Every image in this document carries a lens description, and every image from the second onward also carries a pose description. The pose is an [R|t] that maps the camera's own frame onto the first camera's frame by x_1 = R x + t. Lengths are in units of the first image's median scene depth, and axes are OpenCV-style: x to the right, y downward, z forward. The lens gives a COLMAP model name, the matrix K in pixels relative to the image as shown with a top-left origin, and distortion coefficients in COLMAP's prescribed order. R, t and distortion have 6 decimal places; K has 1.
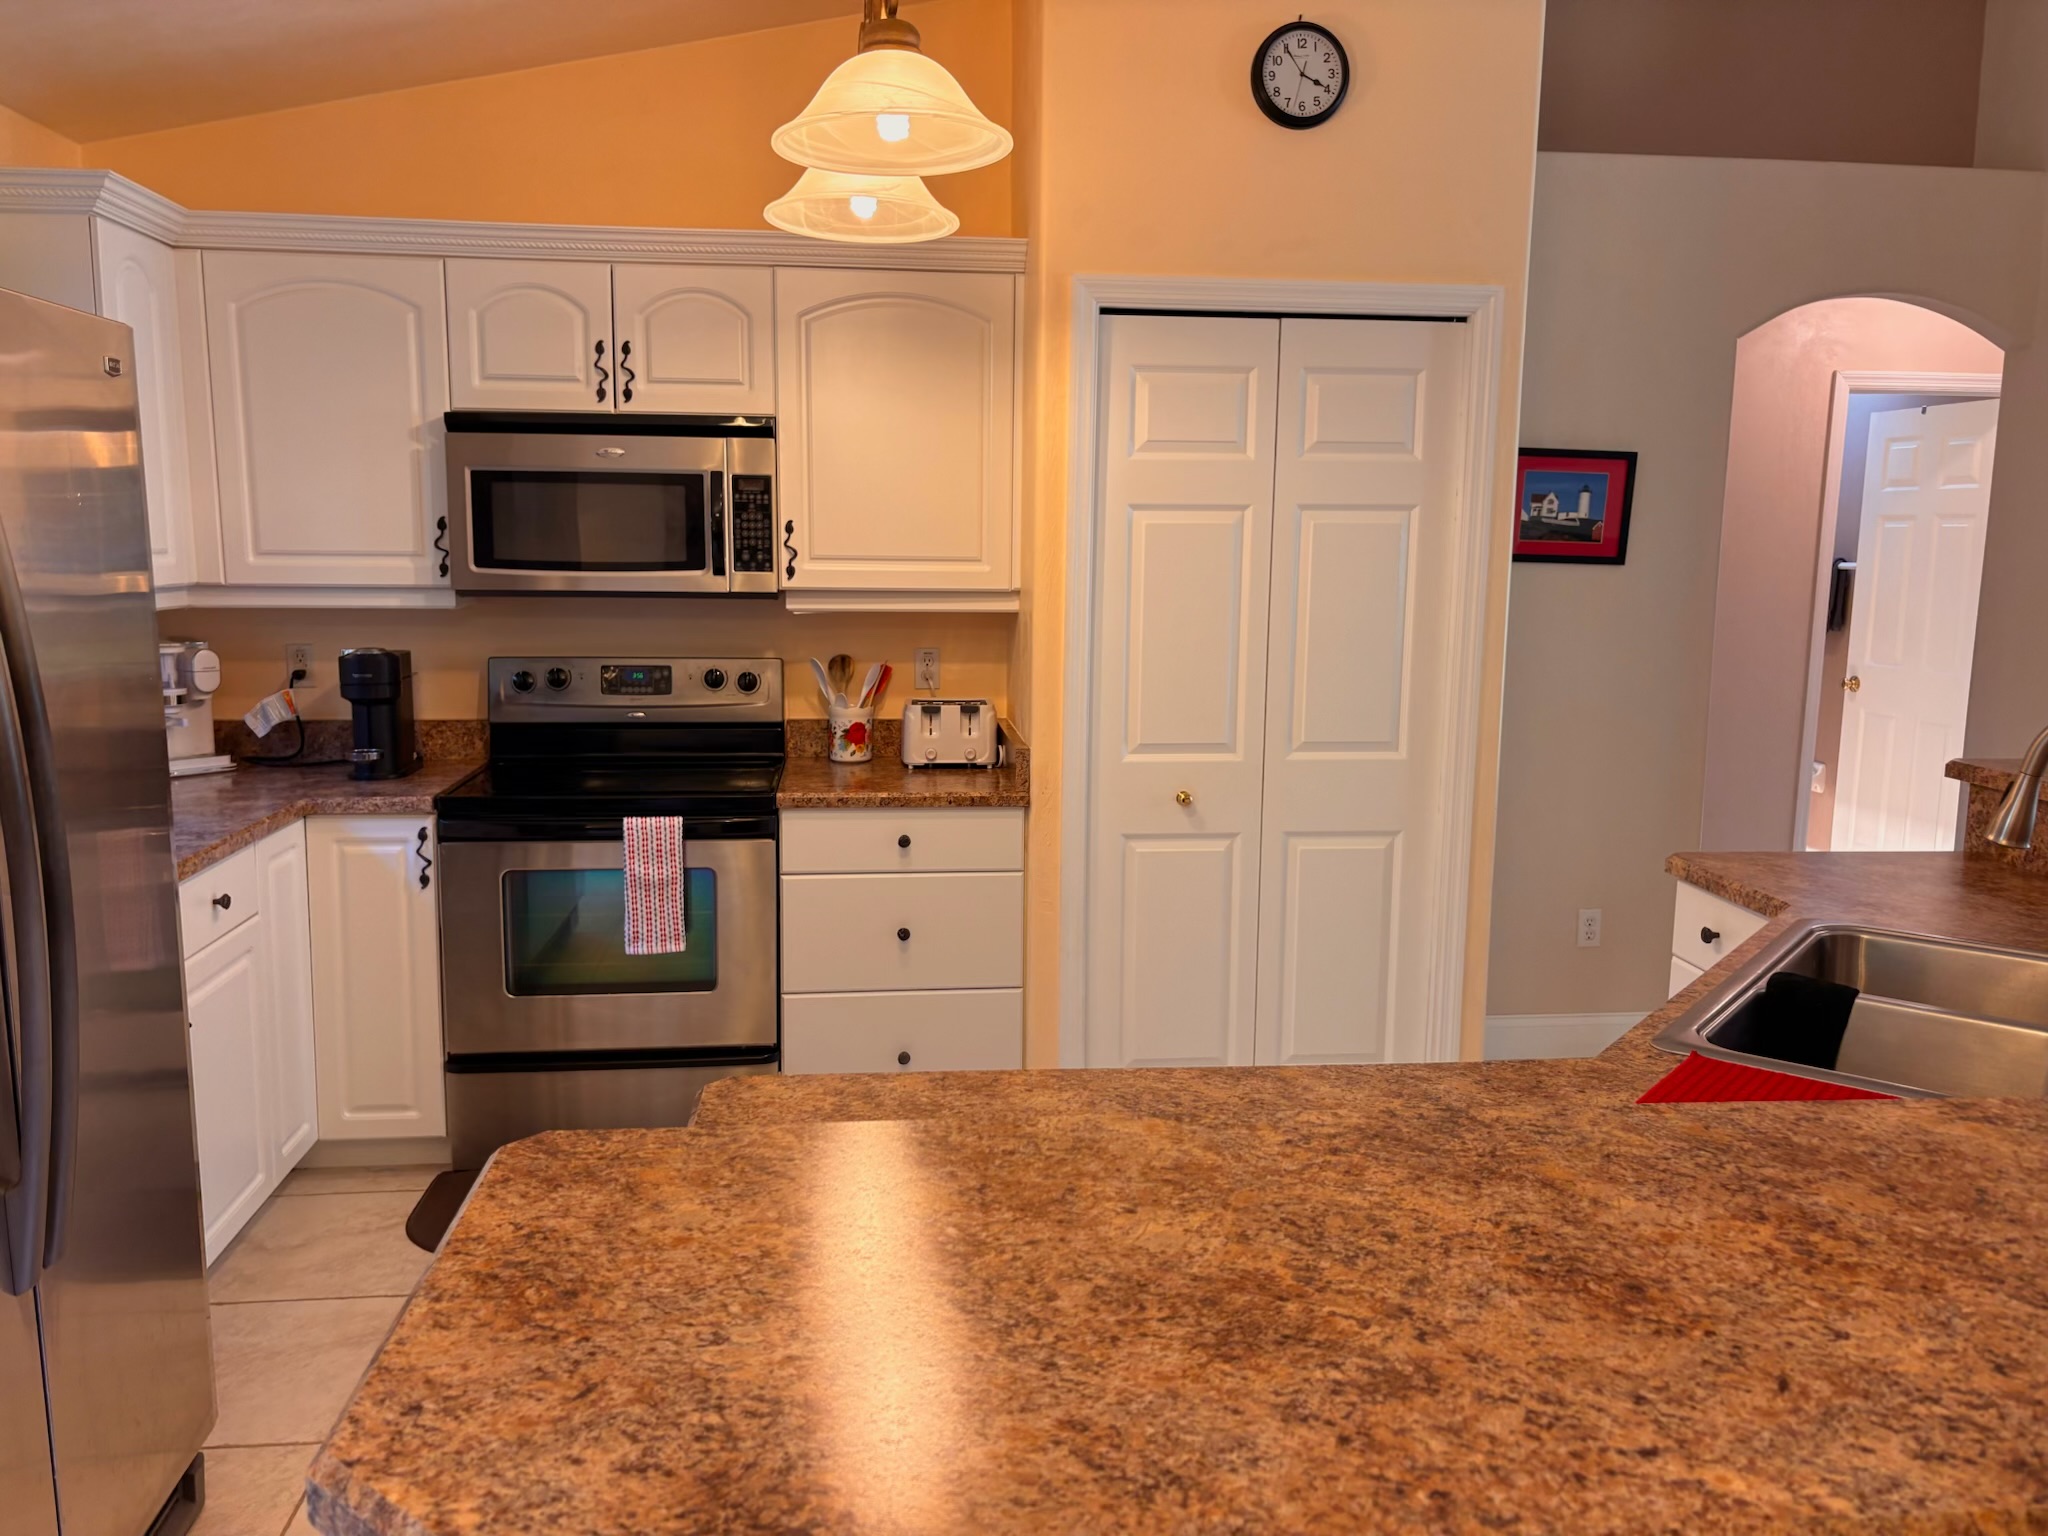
lens RADIAL K [[1551.1, 0, 1022.3], [0, 1551.1, 785.9], [0, 0, 1]] dist [0.018660, -0.018188]
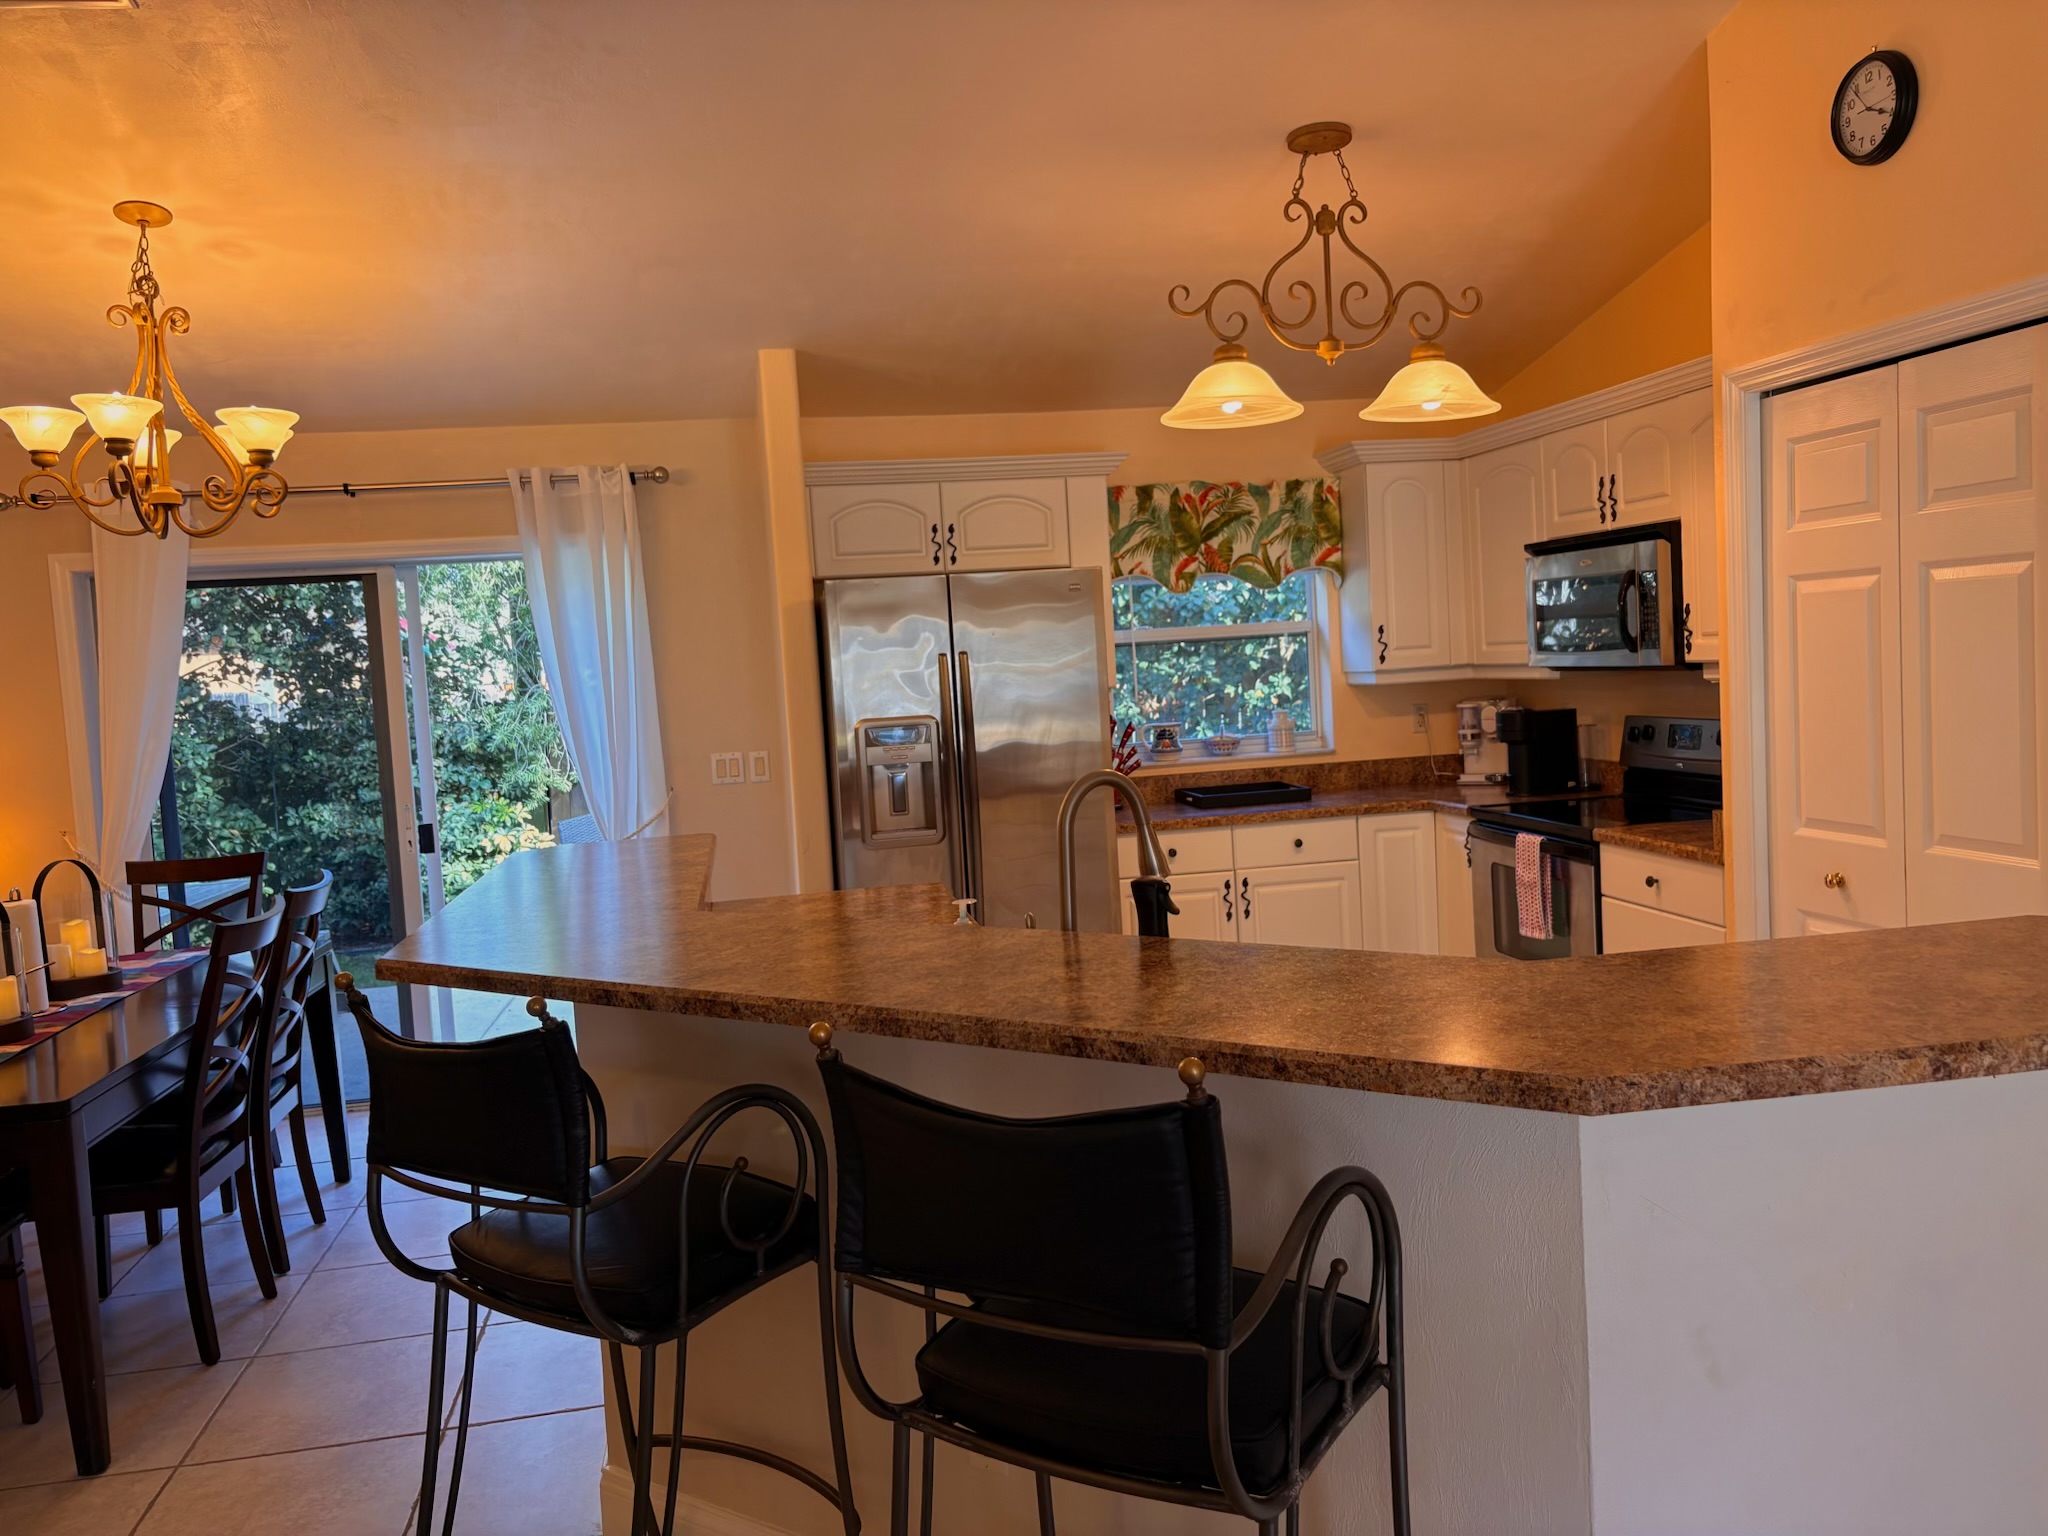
lens RADIAL K [[1551.1, 0, 1020.0], [0, 1551.1, 767.9], [0, 0, 1]] dist [0.018660, -0.018188]
pose [[0.069428, 0.057292, -0.995940, 1.030355], [-0.099367, 0.993782, 0.050241, -0.058974], [0.992626, 0.095475, 0.074689, 0.437600]]
